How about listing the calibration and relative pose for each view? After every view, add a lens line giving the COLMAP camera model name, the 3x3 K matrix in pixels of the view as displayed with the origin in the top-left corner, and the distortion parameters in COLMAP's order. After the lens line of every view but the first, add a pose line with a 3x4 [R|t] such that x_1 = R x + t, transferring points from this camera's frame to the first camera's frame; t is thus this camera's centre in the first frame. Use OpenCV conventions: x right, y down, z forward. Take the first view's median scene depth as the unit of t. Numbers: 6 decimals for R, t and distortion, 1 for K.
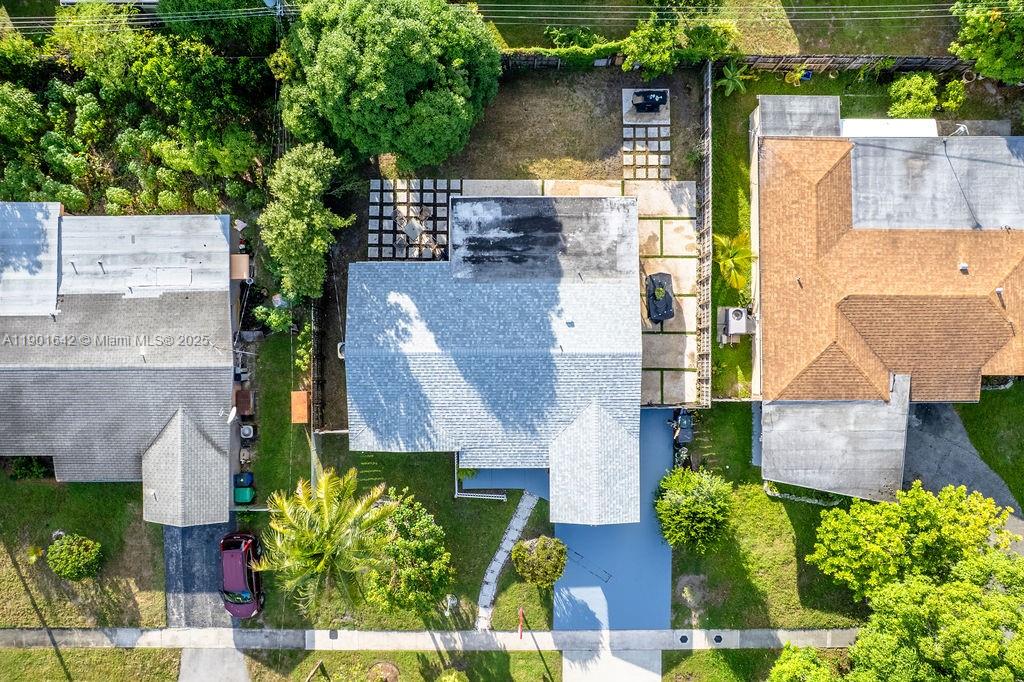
lens RADIAL K [[661.6, 0, 513.7], [0, 661.6, 342.2], [0, 0, 1]] dist [-0.035369, -0.003670]
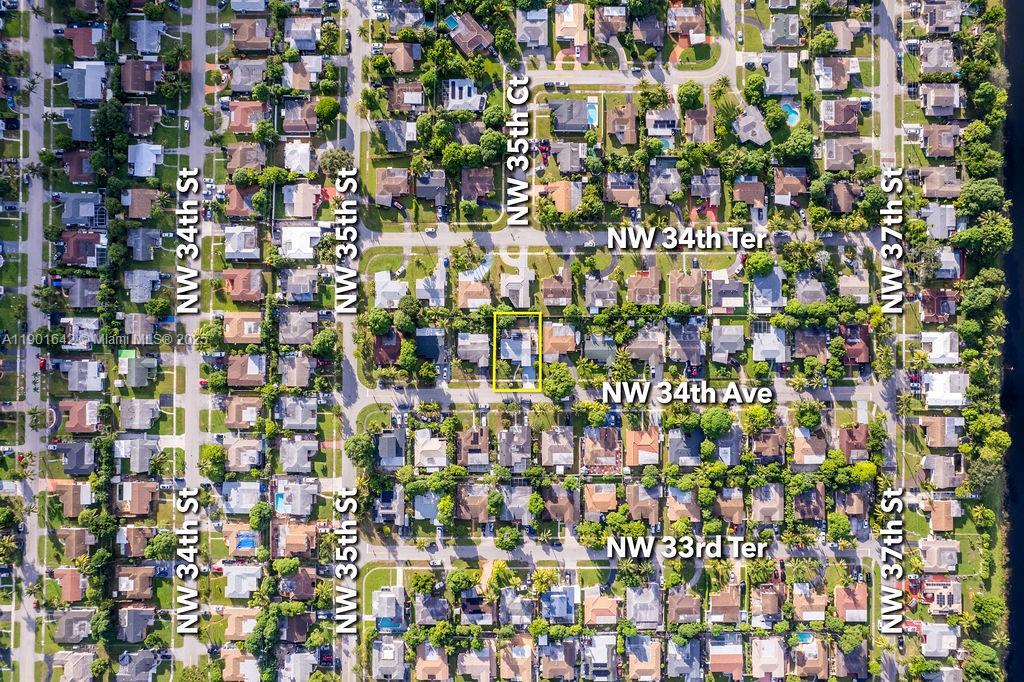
lens RADIAL K [[661.6, 0, 512.3], [0, 661.6, 340.3], [0, 0, 1]] dist [-0.035369, -0.003670]
pose [[0.999471, -0.001648, 0.032495, -0.381070], [0.001698, 0.999997, -0.001510, -0.087739], [-0.032492, 0.001564, 0.999471, -8.403385]]
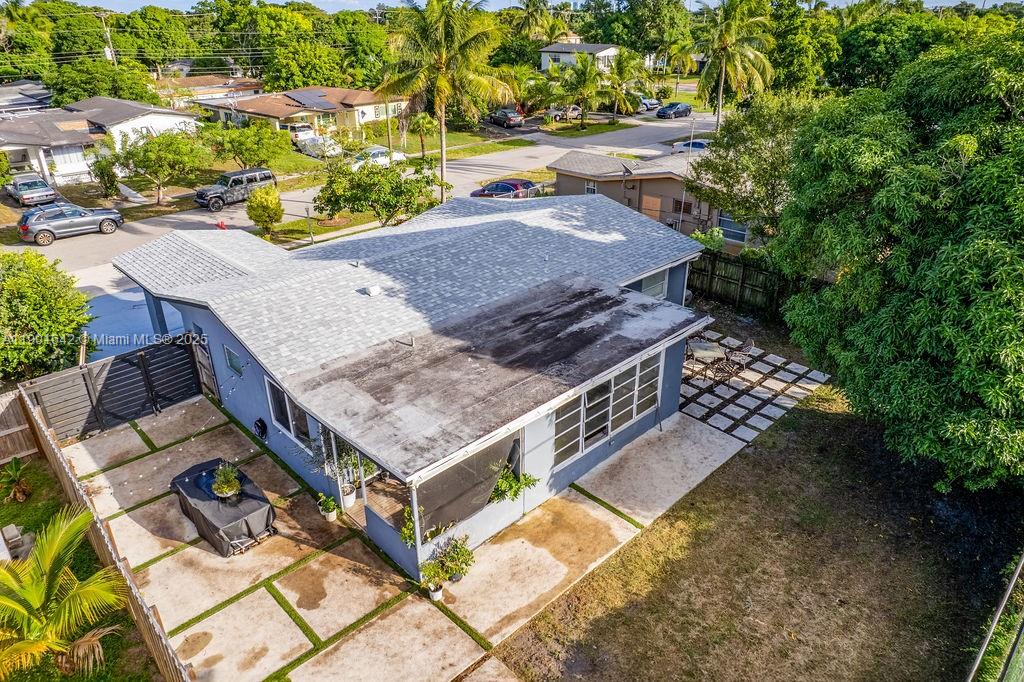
lens RADIAL K [[661.6, 0, 512.7], [0, 661.6, 341.8], [0, 0, 1]] dist [-0.035369, -0.003670]
pose [[-0.717218, 0.335229, -0.610917, 0.301508], [-0.696237, -0.308004, 0.648372, -0.412702], [0.029188, 0.890368, 0.454305, 0.728187]]
